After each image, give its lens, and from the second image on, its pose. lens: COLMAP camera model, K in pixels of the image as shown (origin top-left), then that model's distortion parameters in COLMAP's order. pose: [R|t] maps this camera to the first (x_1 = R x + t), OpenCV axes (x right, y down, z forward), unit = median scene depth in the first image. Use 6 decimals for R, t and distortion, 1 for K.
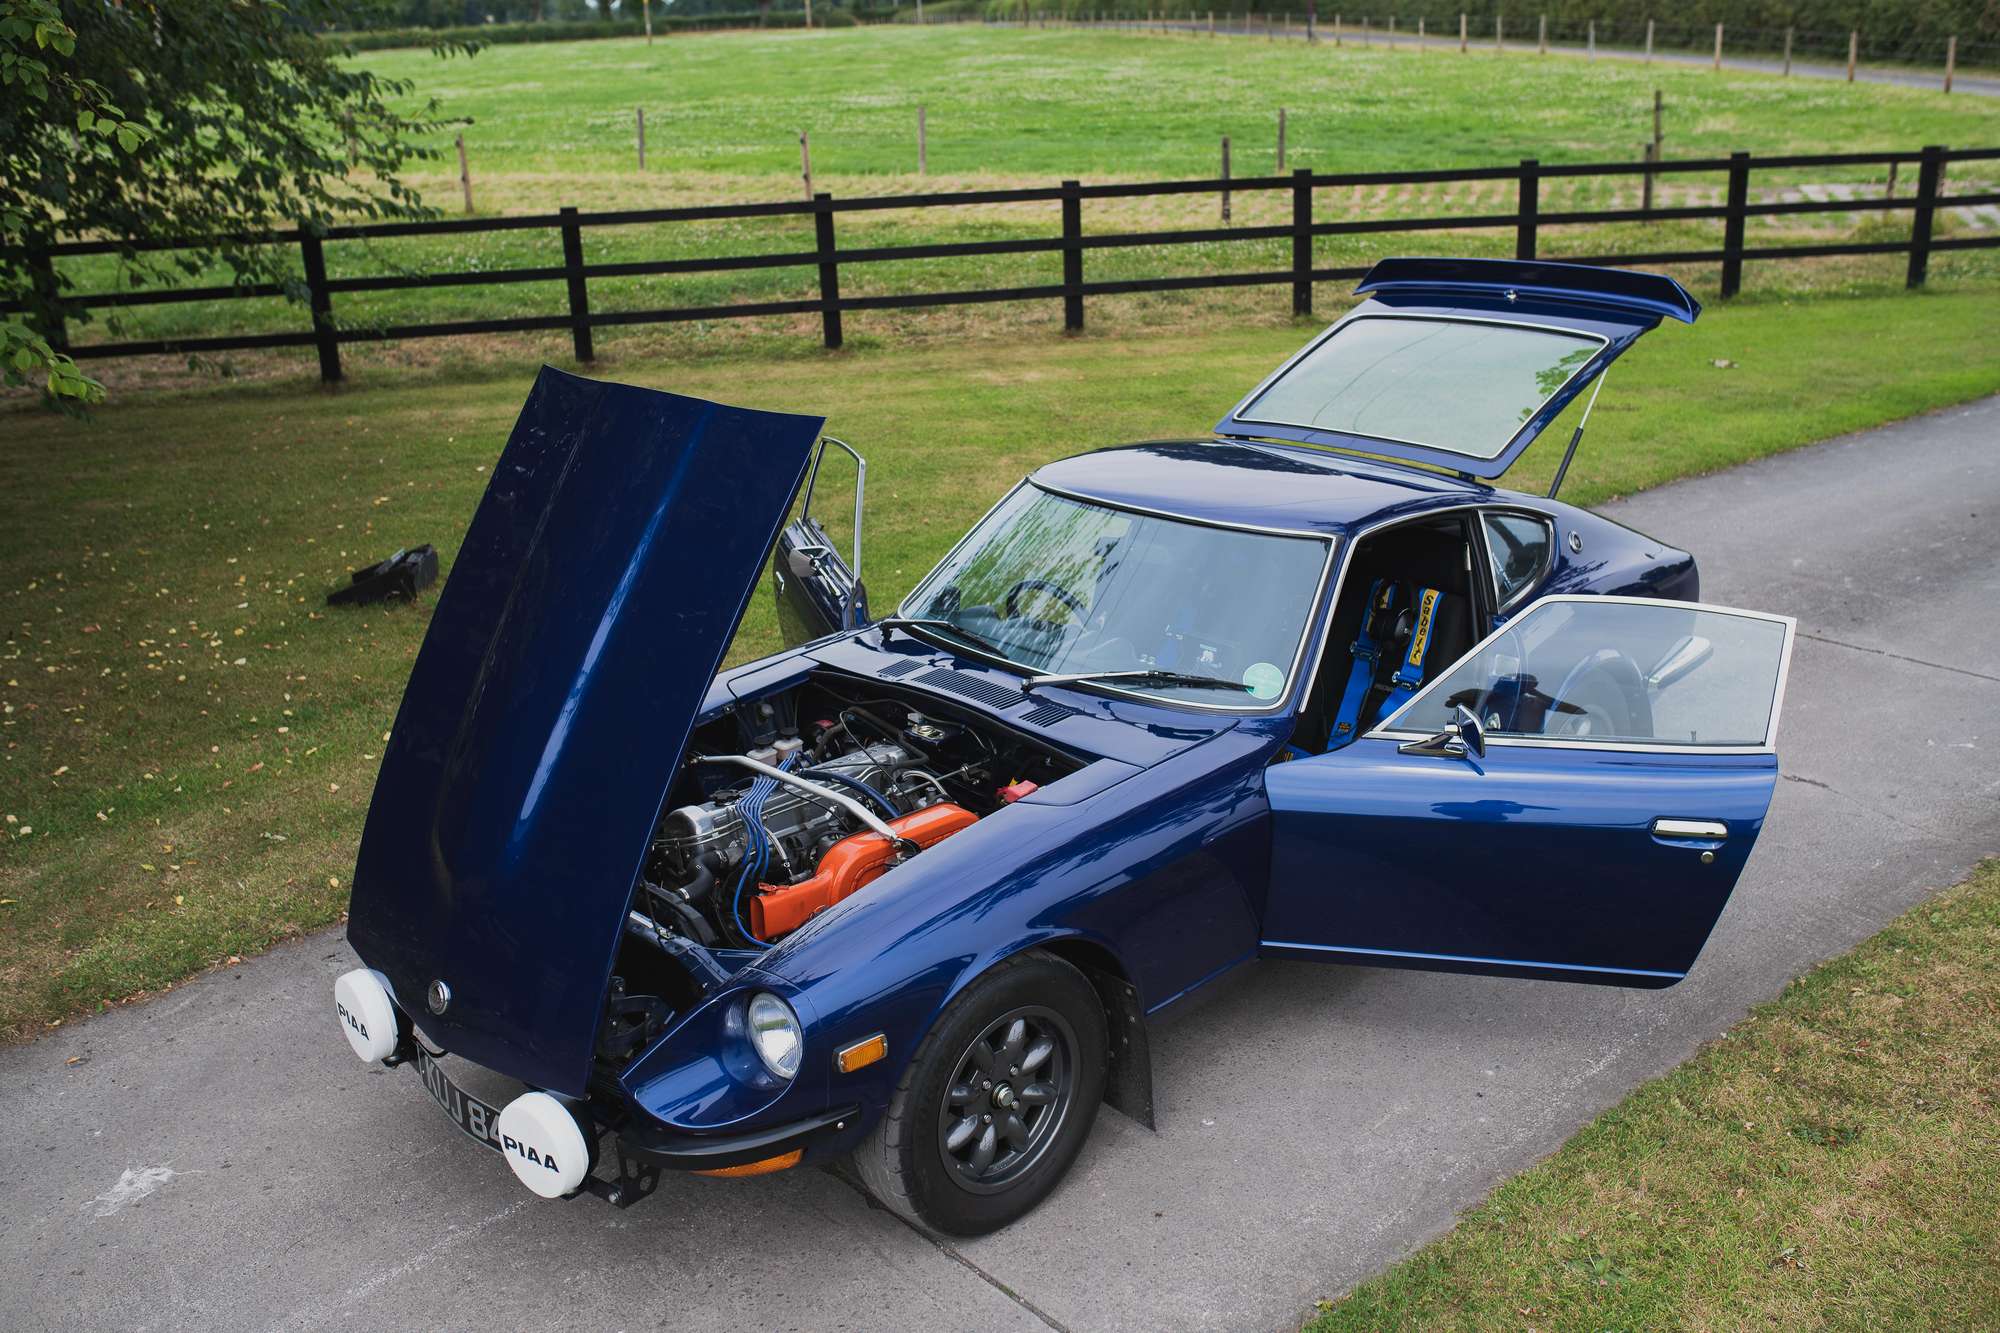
lens RADIAL K [[1947.1, 0, 1000.0], [0, 1947.1, 666.5], [0, 0, 1]] dist [-0.013911, 0.010703]
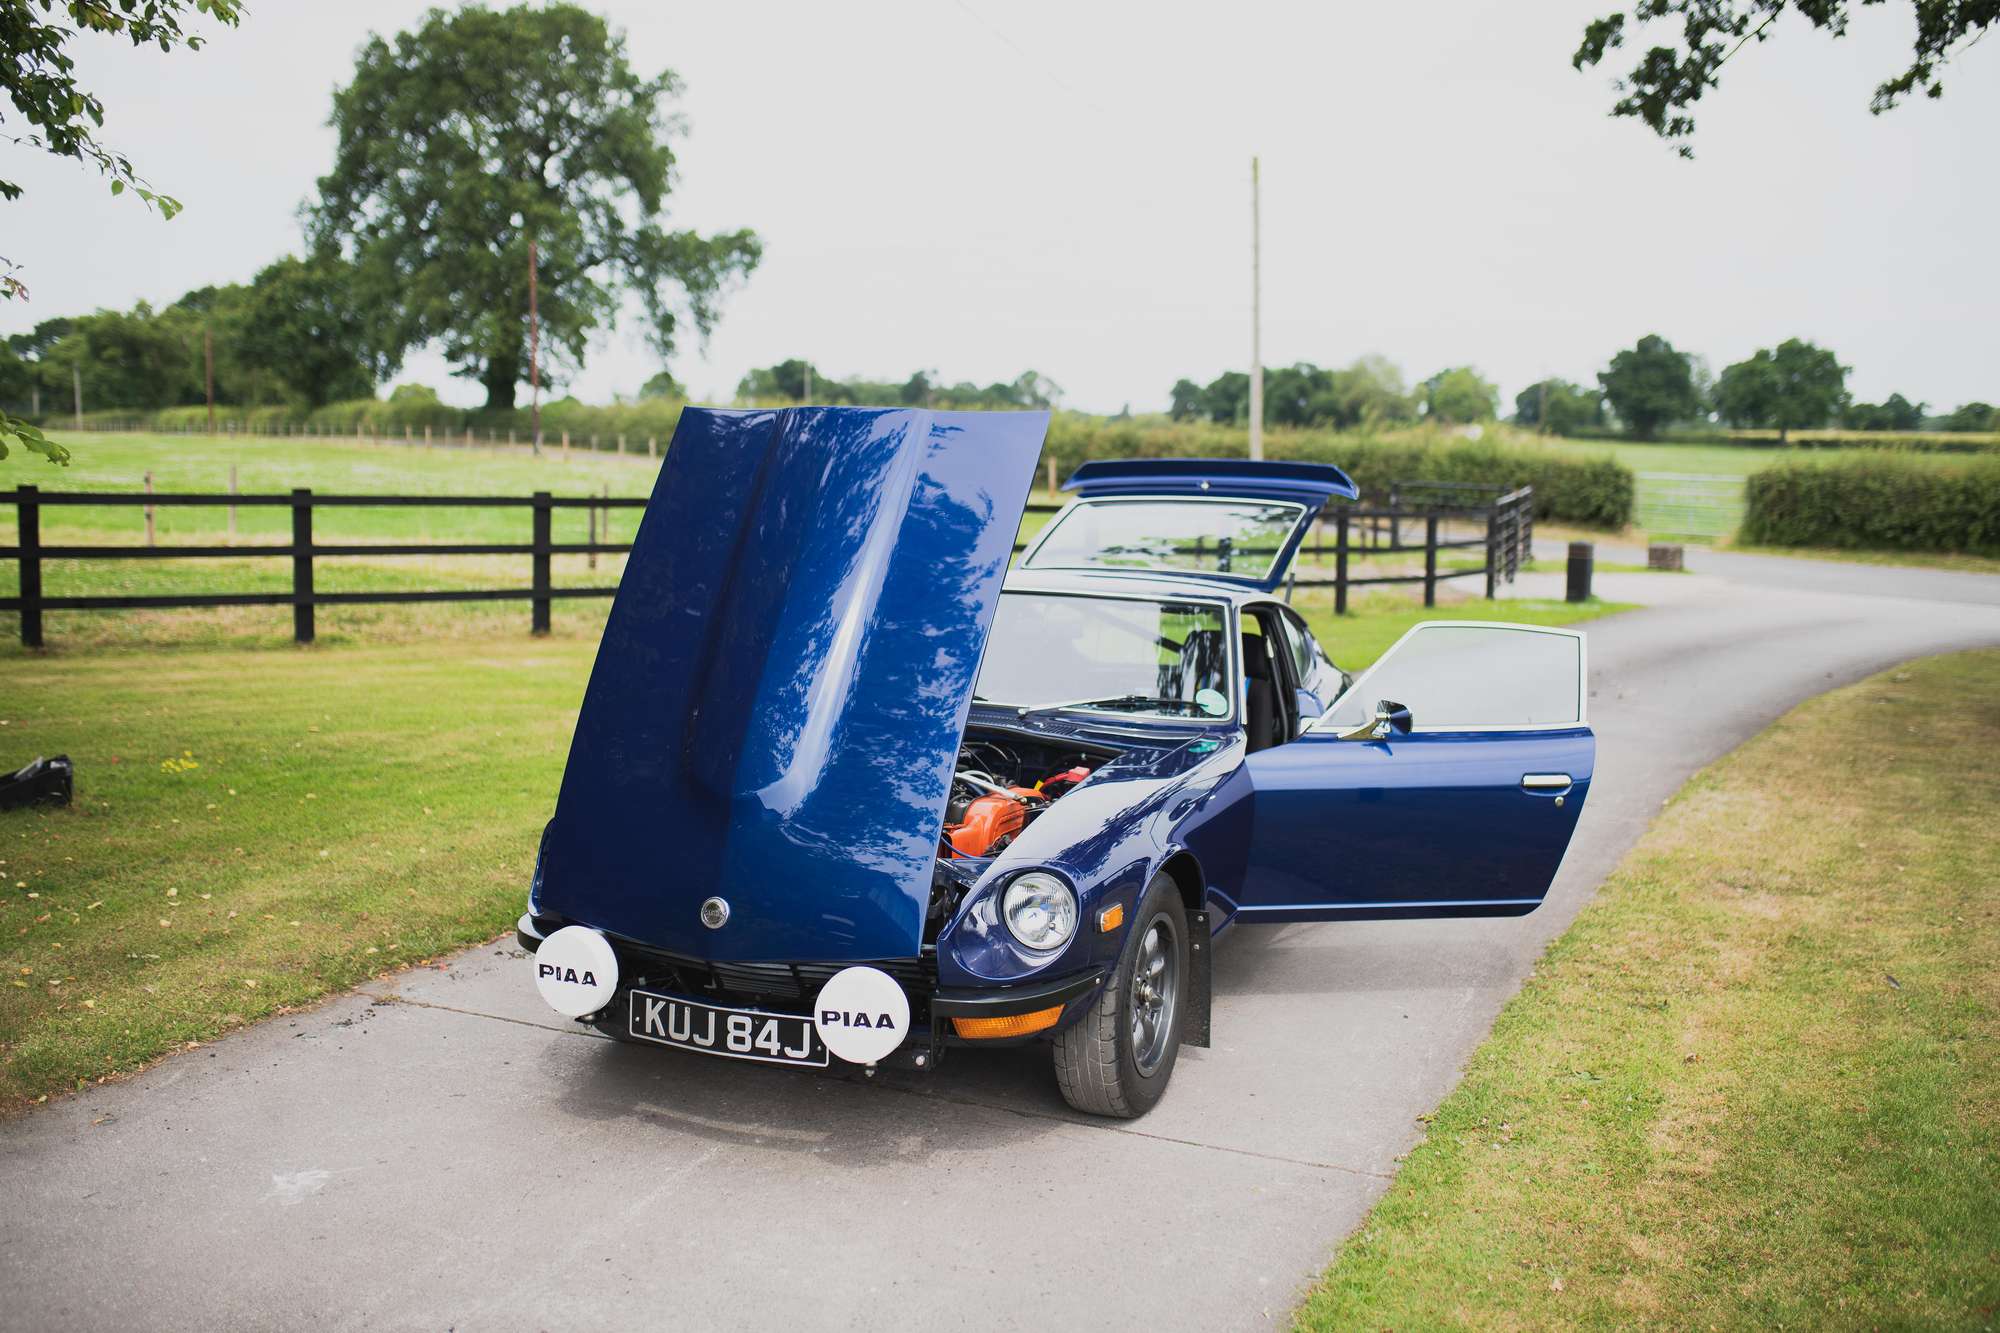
lens RADIAL K [[1947.1, 0, 1000.0], [0, 1947.1, 666.5], [0, 0, 1]] dist [-0.013911, 0.010703]
pose [[0.906297, 0.015672, 0.422352, -0.511998], [0.079480, 0.975163, -0.206736, 0.230628], [-0.415102, 0.220933, 0.882541, -0.055090]]
